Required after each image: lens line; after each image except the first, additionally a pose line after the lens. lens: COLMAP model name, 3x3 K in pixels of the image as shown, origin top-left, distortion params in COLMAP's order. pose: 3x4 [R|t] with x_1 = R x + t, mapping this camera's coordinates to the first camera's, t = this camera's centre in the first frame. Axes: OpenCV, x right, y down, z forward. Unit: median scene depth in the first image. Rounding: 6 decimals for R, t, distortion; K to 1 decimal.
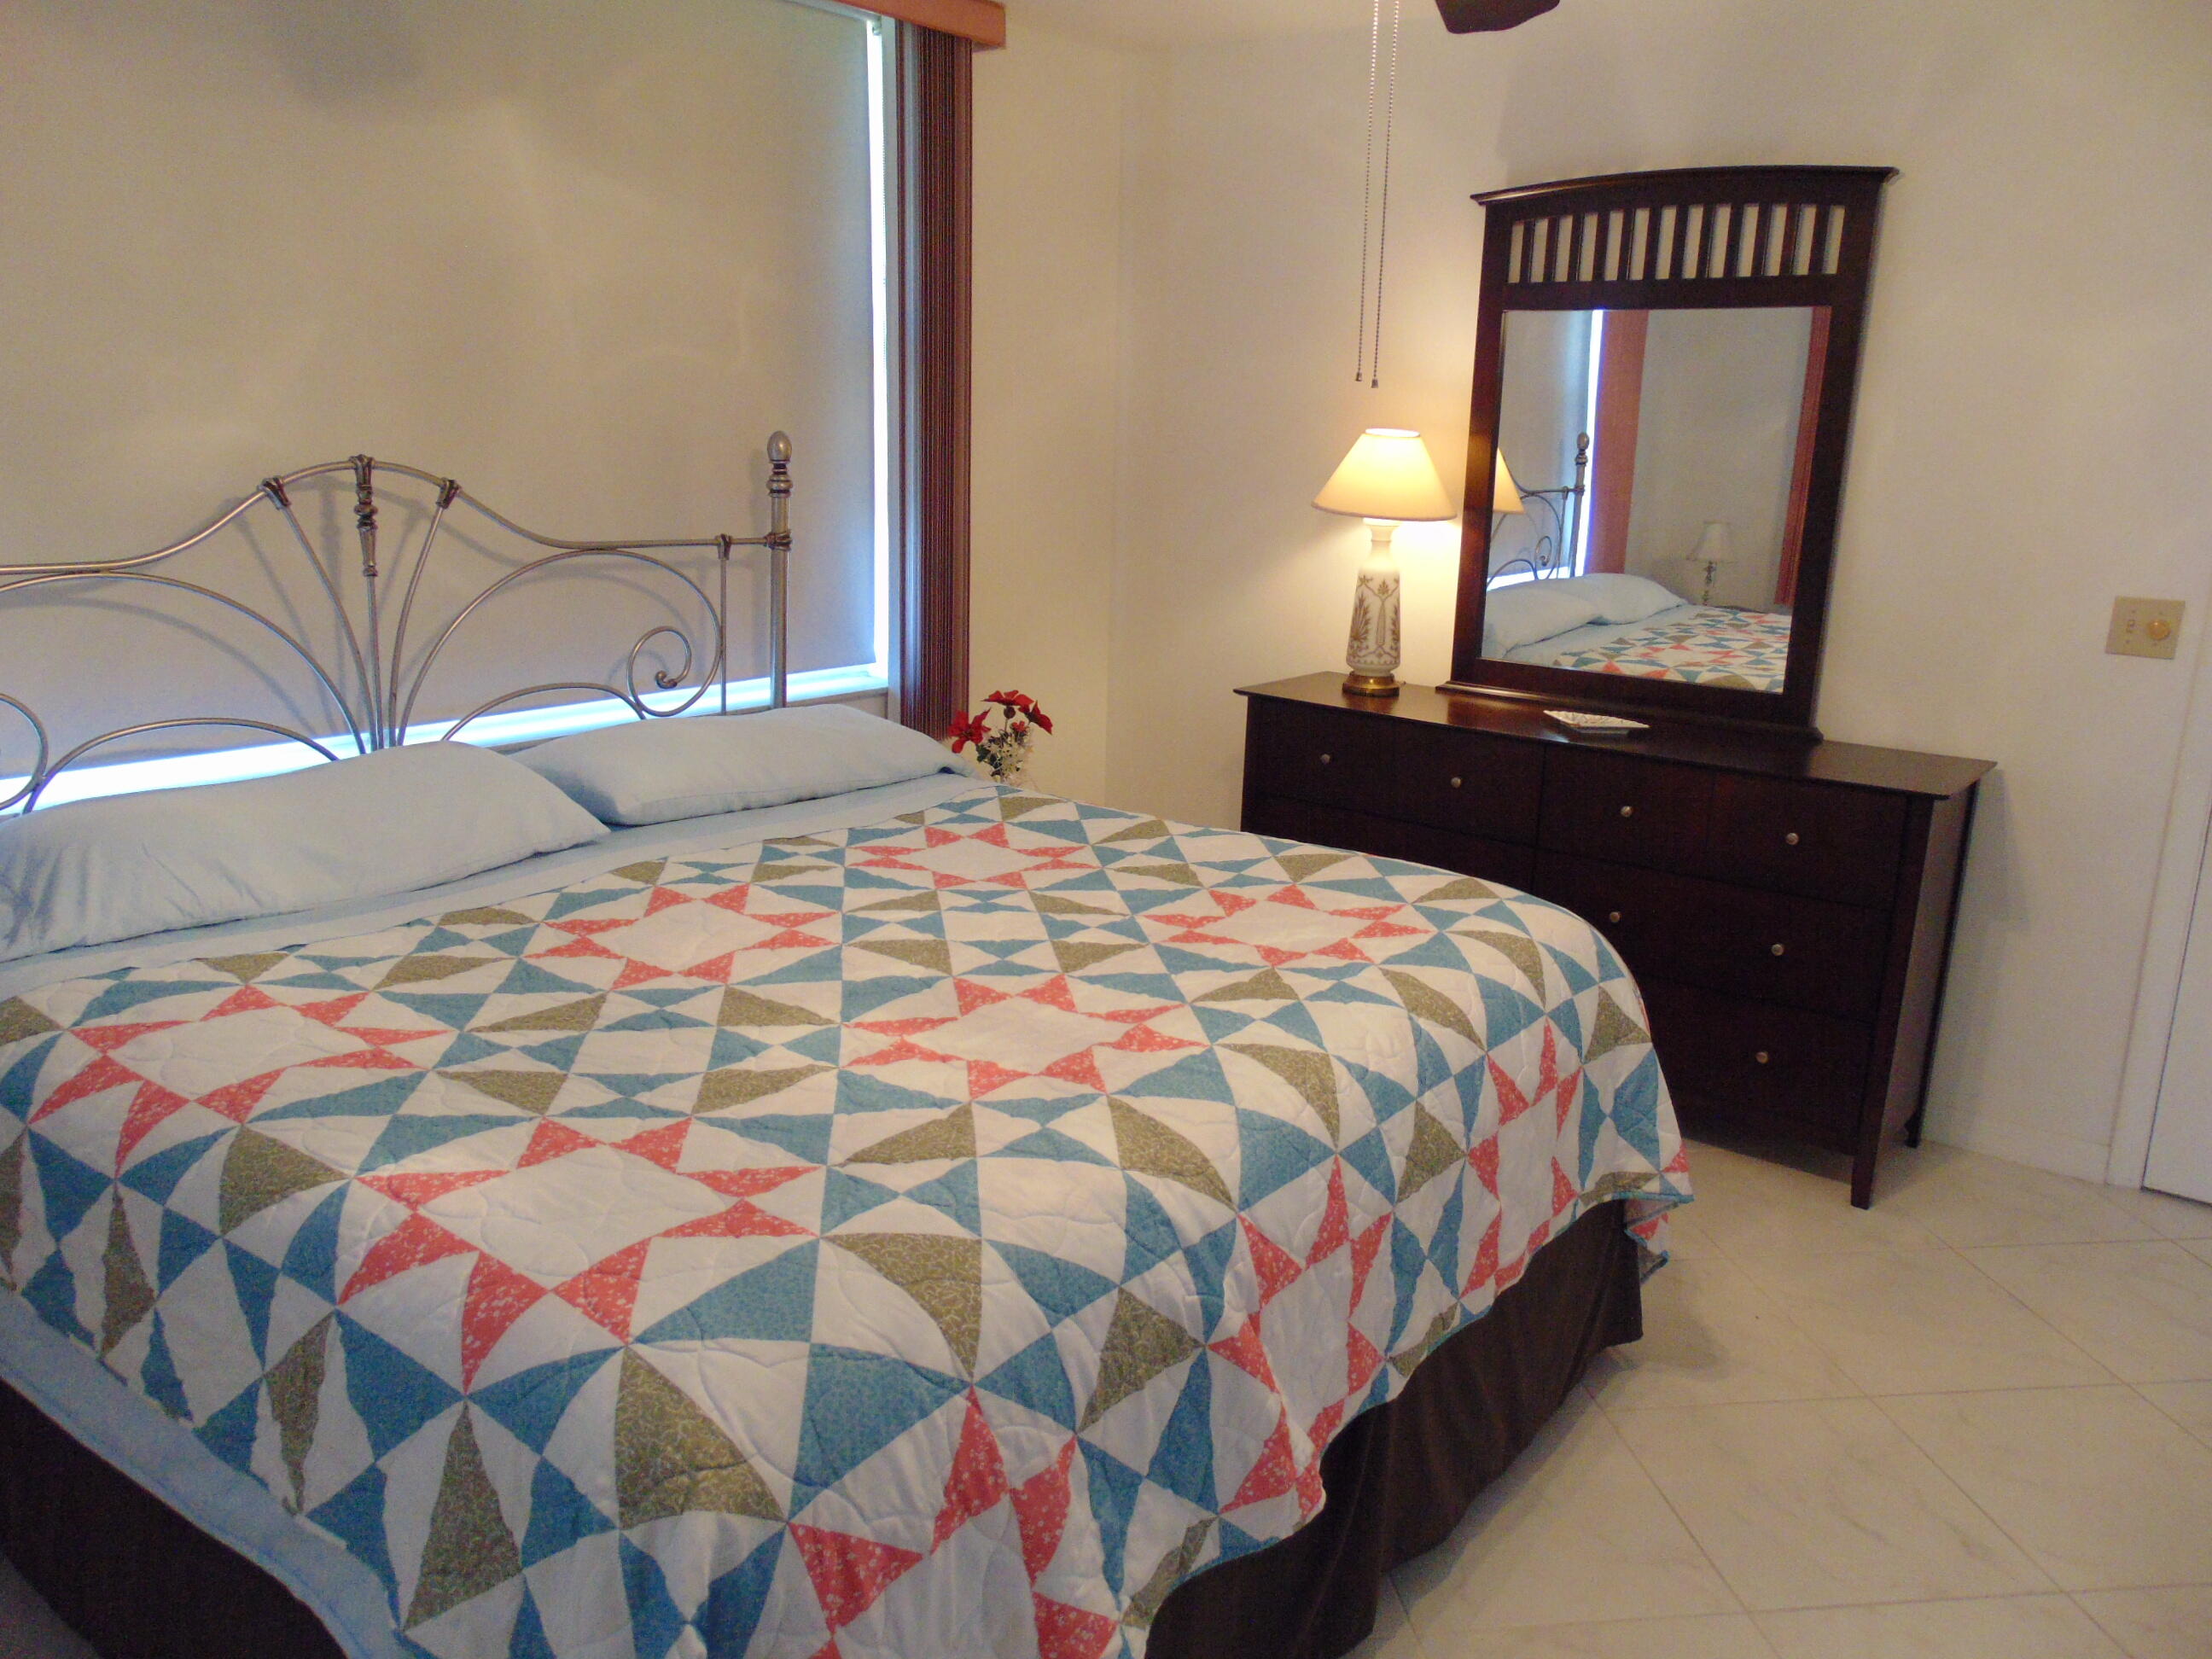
lens RADIAL K [[1654.4, 0, 1112.2], [0, 1654.4, 825.5], [0, 0, 1]] dist [-0.044748, 0.090679]
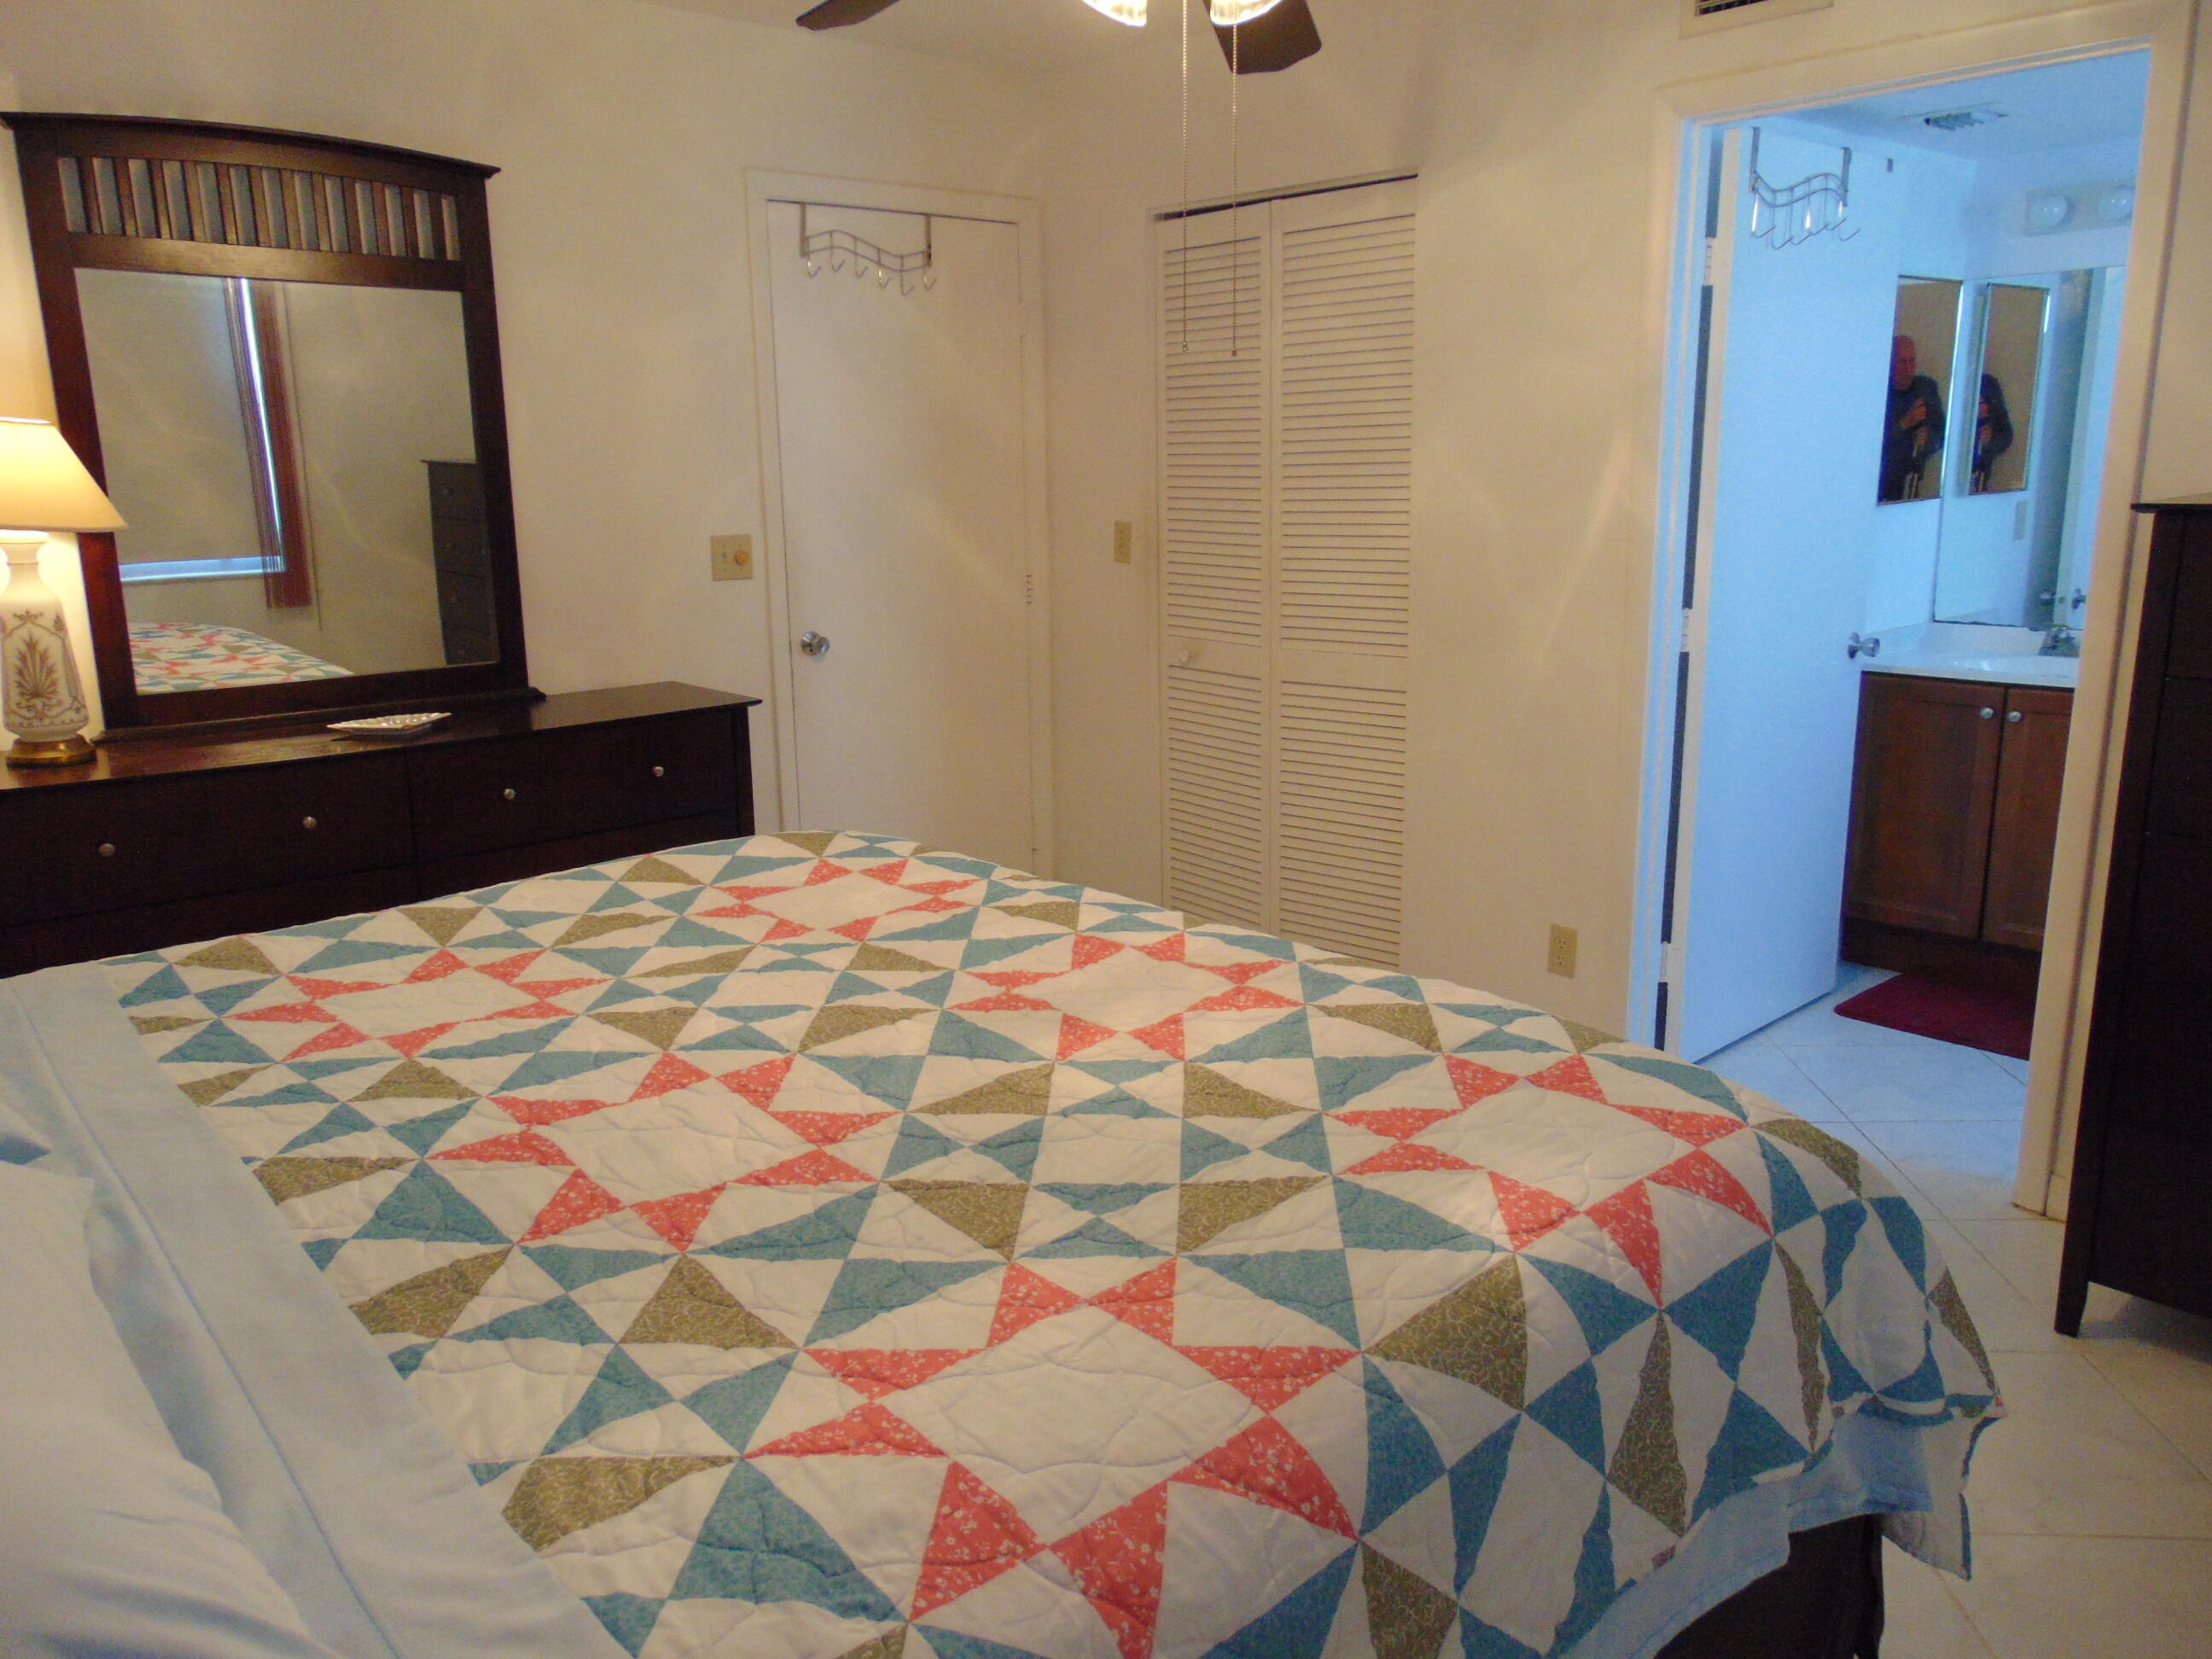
lens RADIAL K [[1654.4, 0, 1112.2], [0, 1654.4, 825.5], [0, 0, 1]] dist [-0.044748, 0.090679]
pose [[0.160521, -0.248117, 0.955338, -0.844995], [0.246677, 0.947260, 0.204571, -0.151285], [-0.955711, 0.202822, 0.213259, 0.649281]]
